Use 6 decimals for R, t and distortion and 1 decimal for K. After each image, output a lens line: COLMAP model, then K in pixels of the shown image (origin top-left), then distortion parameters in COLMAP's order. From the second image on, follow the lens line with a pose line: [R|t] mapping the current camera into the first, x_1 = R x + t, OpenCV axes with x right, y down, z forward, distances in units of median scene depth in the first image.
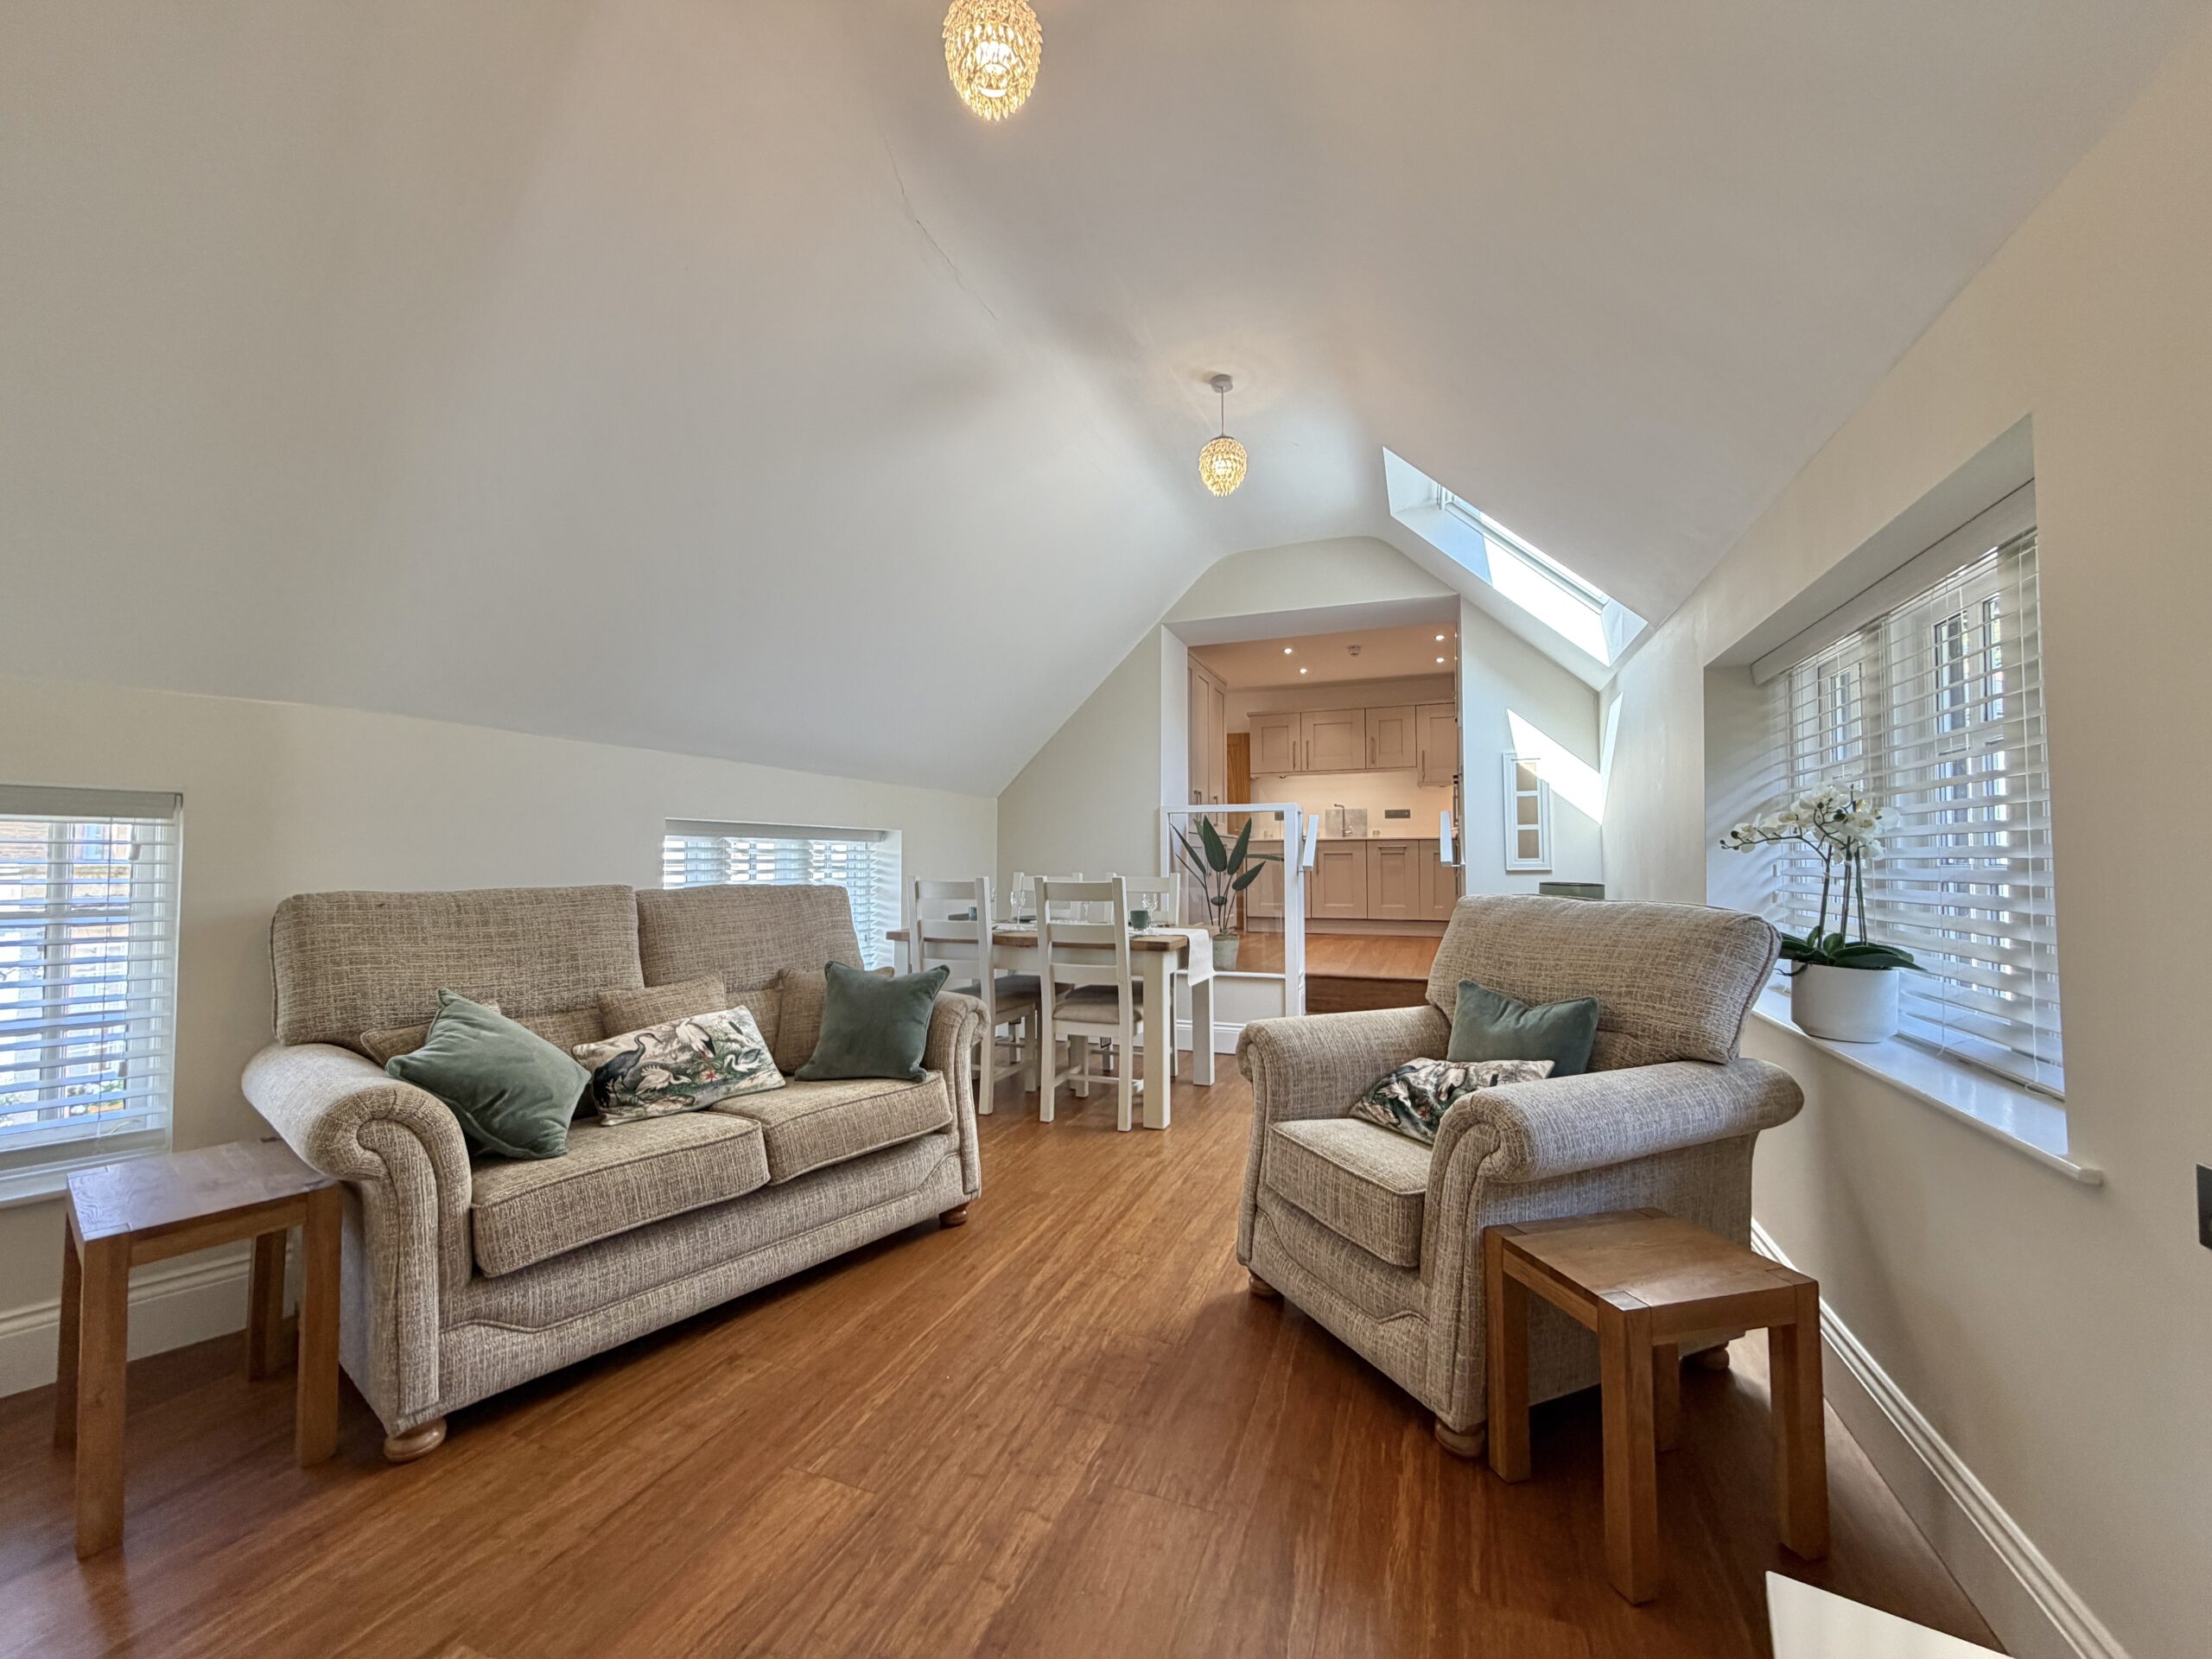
lens RADIAL K [[881.1, 0, 1103.2], [0, 881.1, 830.0], [0, 0, 1]] dist [-0.000860, 0.000068]
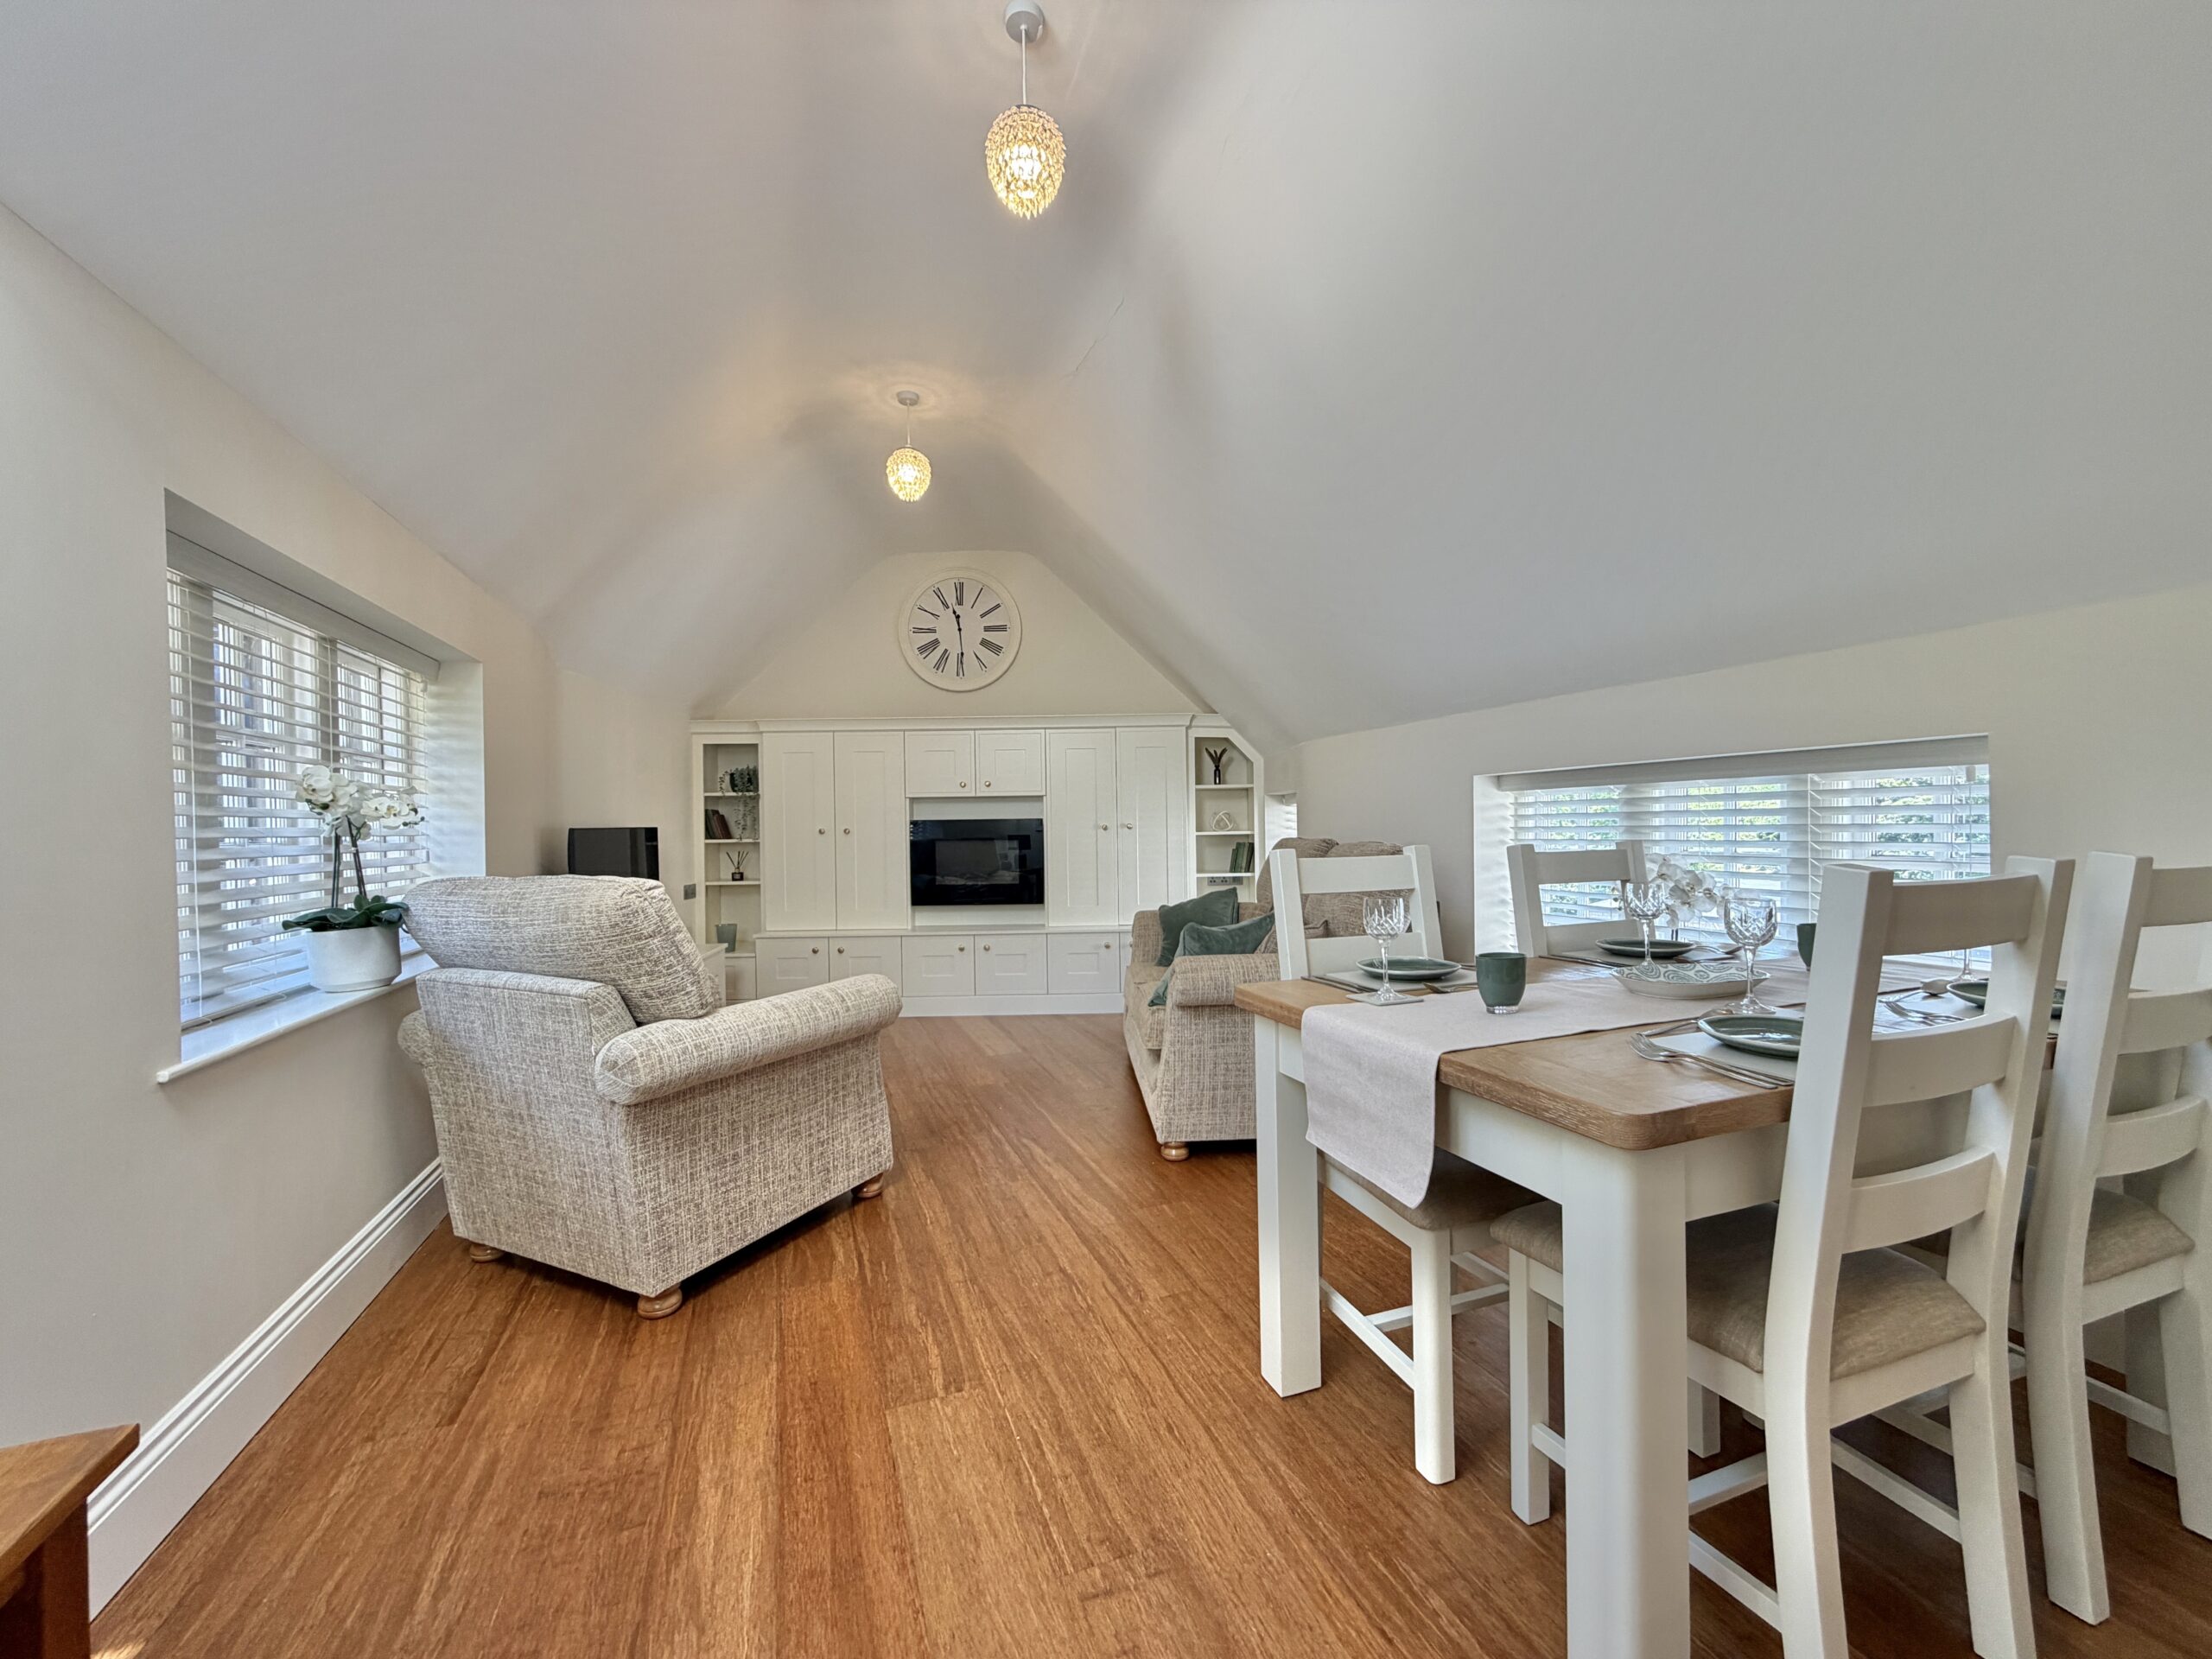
lens RADIAL K [[881.1, 0, 1103.2], [0, 881.1, 830.0], [0, 0, 1]] dist [-0.000860, 0.000068]
pose [[-0.747867, 0.021232, -0.663509, 0.394114], [0.046173, 0.998731, -0.020085, 0.041255], [0.662241, -0.045658, -0.747898, 1.244989]]
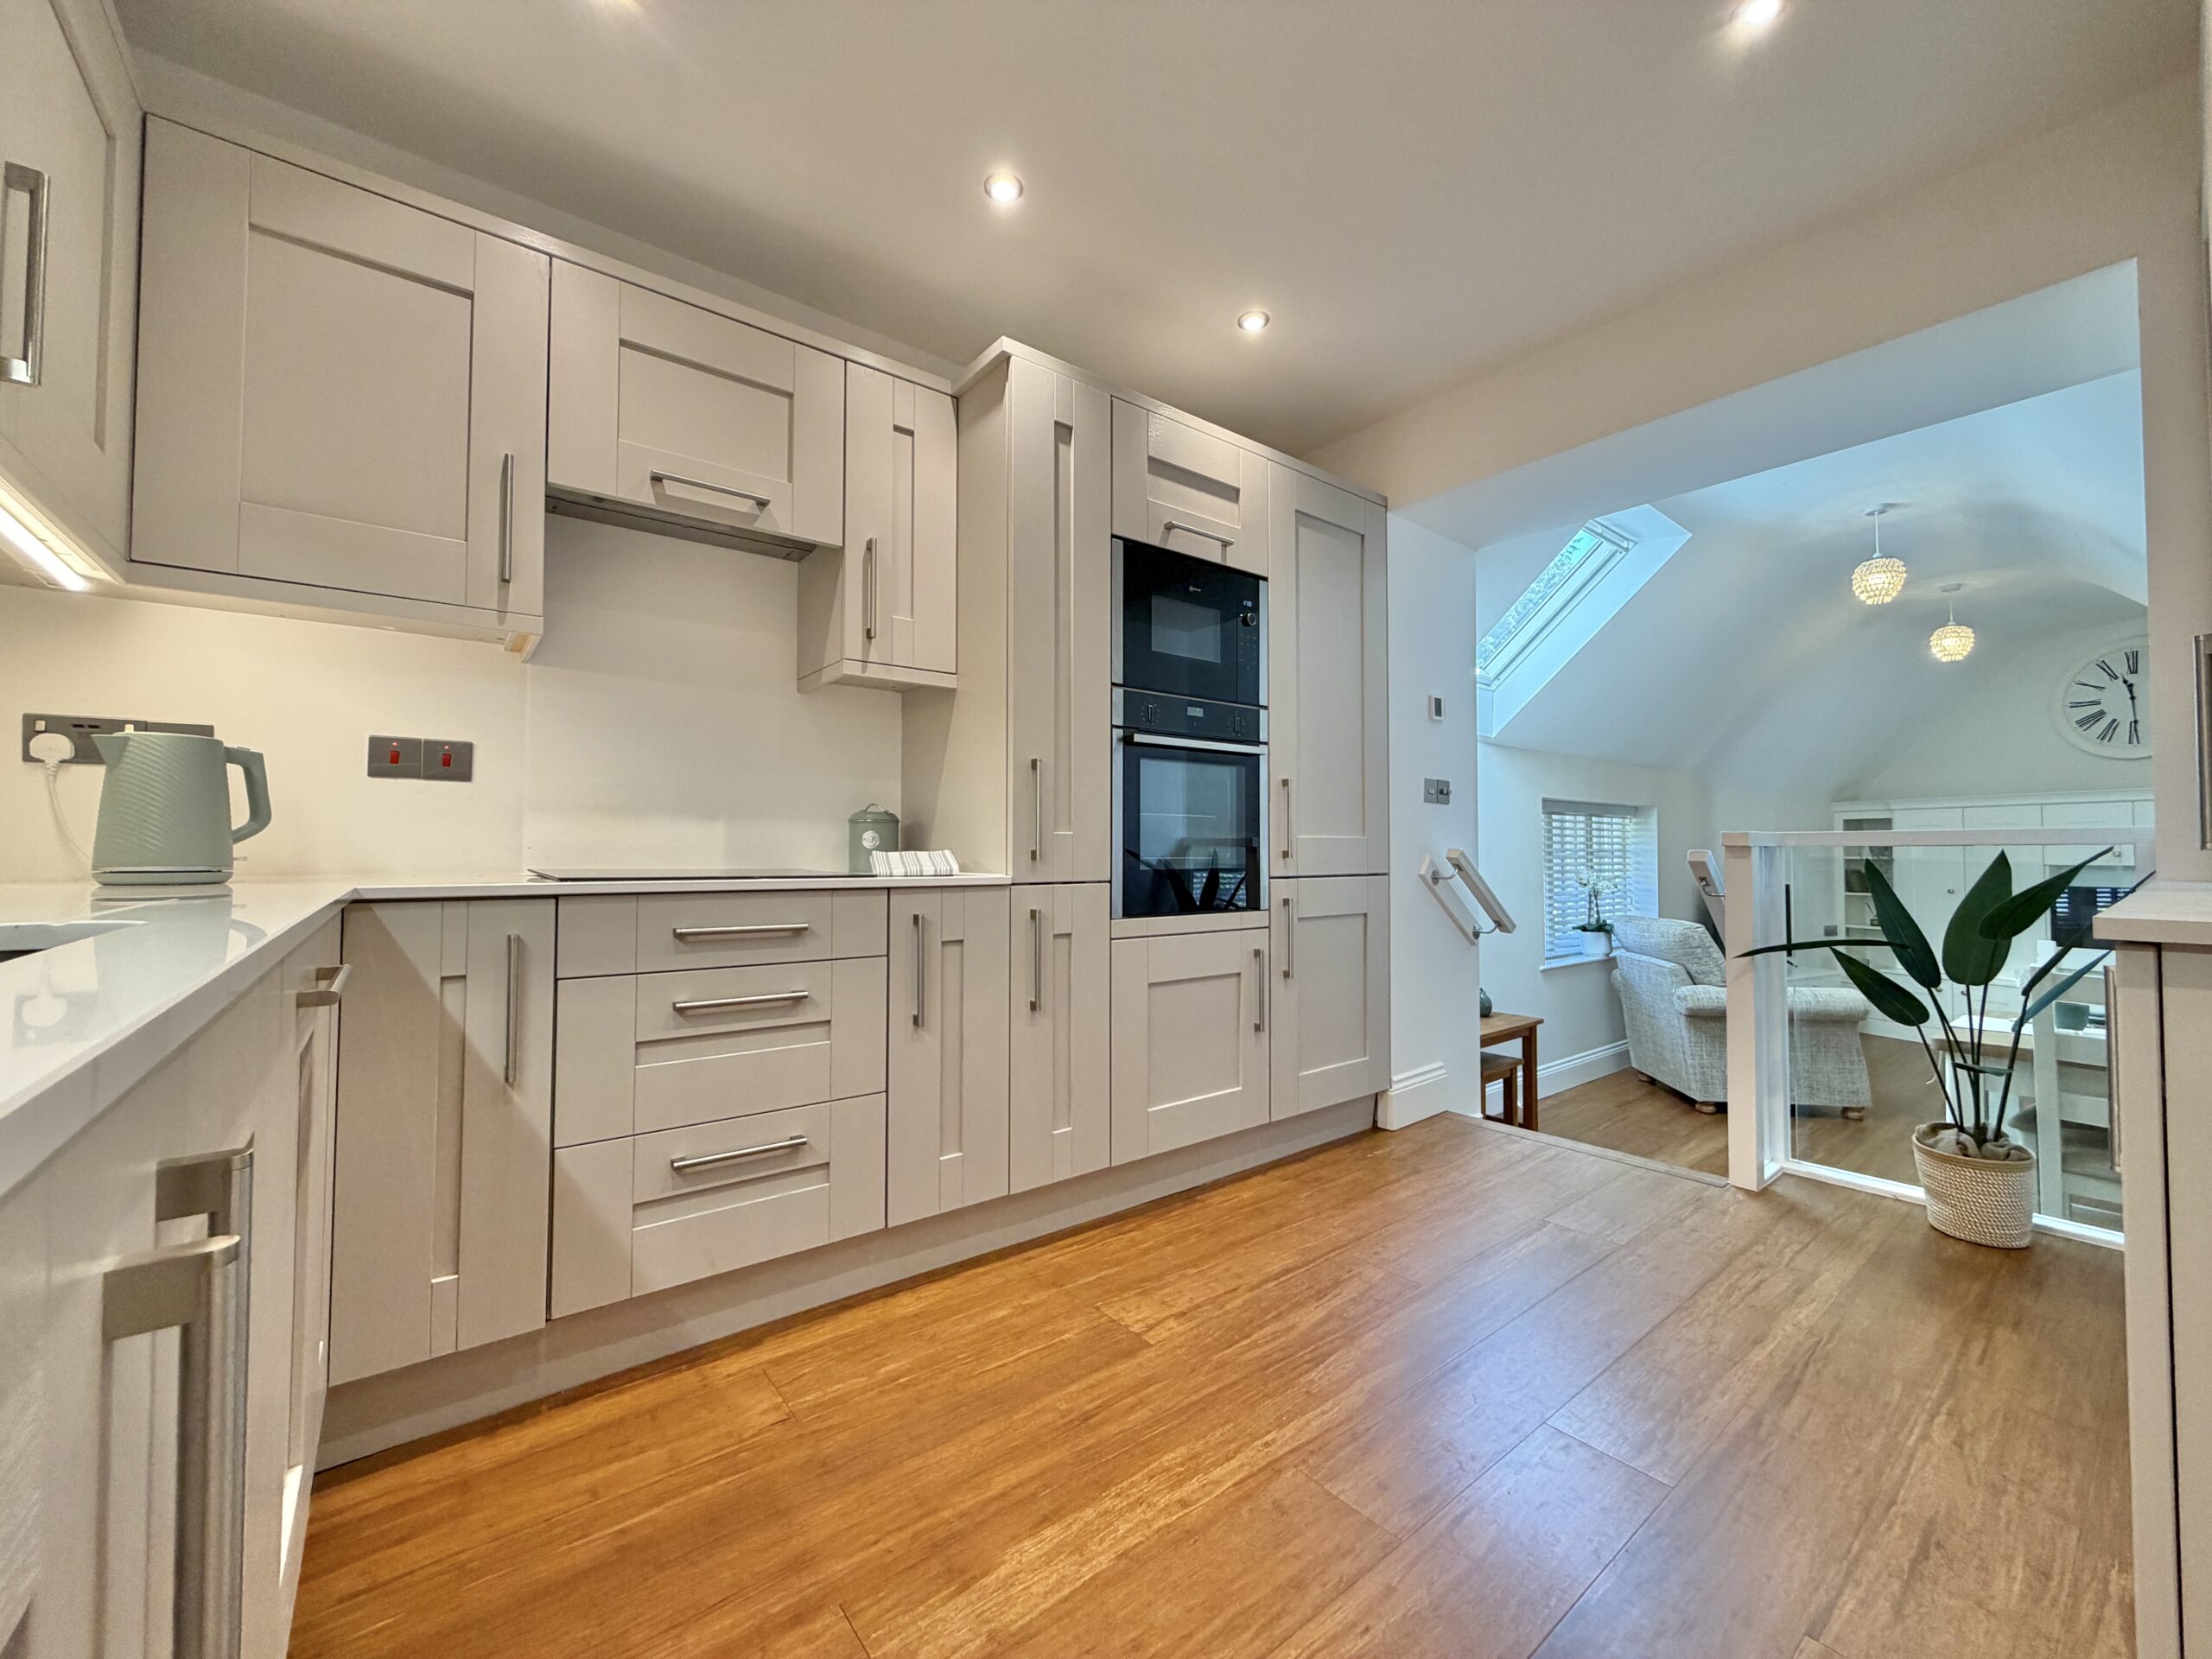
lens RADIAL K [[881.1, 0, 1103.2], [0, 881.1, 830.0], [0, 0, 1]] dist [-0.000860, 0.000068]
pose [[-0.864252, 0.018384, 0.502724, 0.354539], [-0.014331, 0.998027, -0.061133, 0.008647], [-0.502856, -0.060039, -0.862283, 2.041143]]
